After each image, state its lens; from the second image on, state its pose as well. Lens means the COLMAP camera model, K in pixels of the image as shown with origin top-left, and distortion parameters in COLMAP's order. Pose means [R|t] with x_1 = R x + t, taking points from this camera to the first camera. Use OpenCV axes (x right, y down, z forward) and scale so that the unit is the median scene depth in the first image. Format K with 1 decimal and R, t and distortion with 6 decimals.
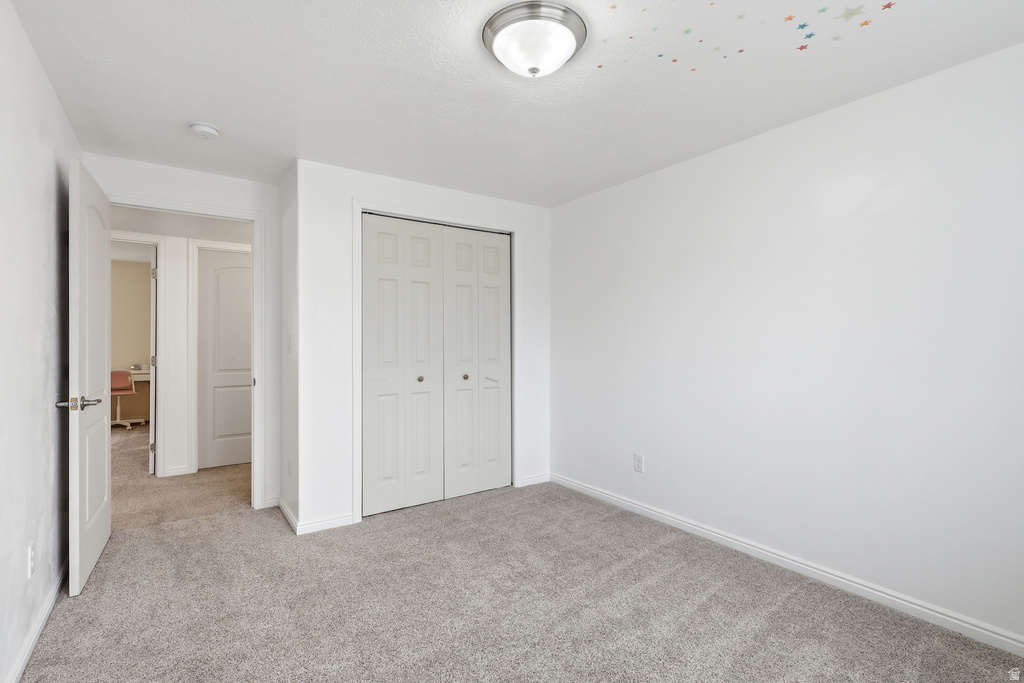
lens RADIAL K [[473.0, 0, 513.2], [0, 473.0, 340.8], [0, 0, 1]] dist [-0.001942, -0.000272]
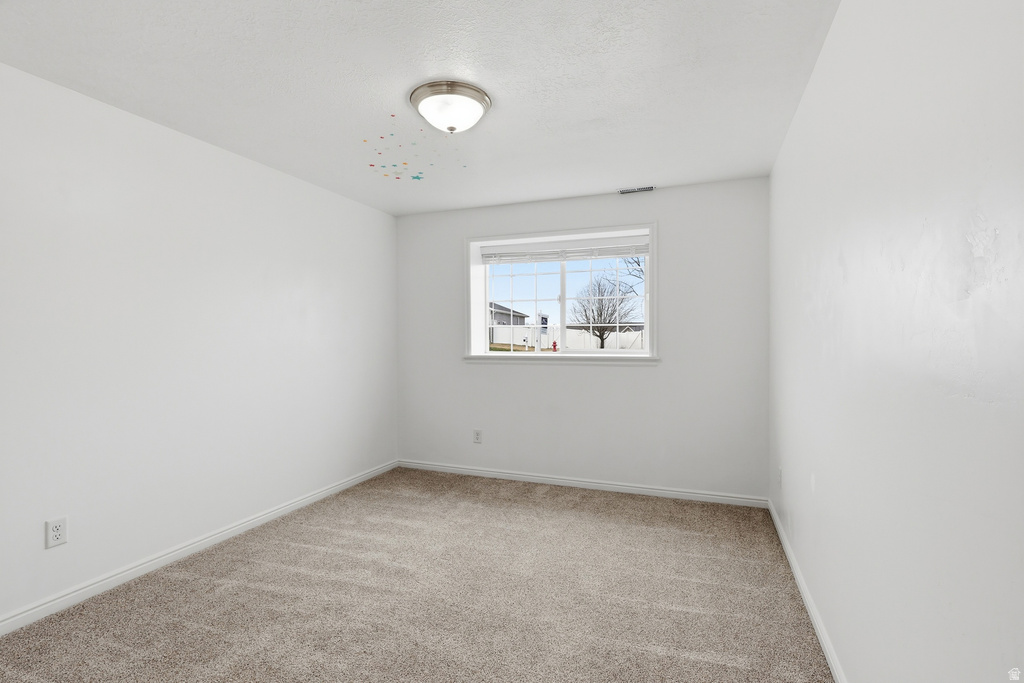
lens RADIAL K [[473.0, 0, 513.2], [0, 473.0, 340.8], [0, 0, 1]] dist [-0.001942, -0.000272]
pose [[-0.571574, -0.003839, 0.820542, -0.867591], [-0.000666, 0.999991, 0.004214, 0.005326], [-0.820550, 0.001862, -0.571571, 1.275420]]
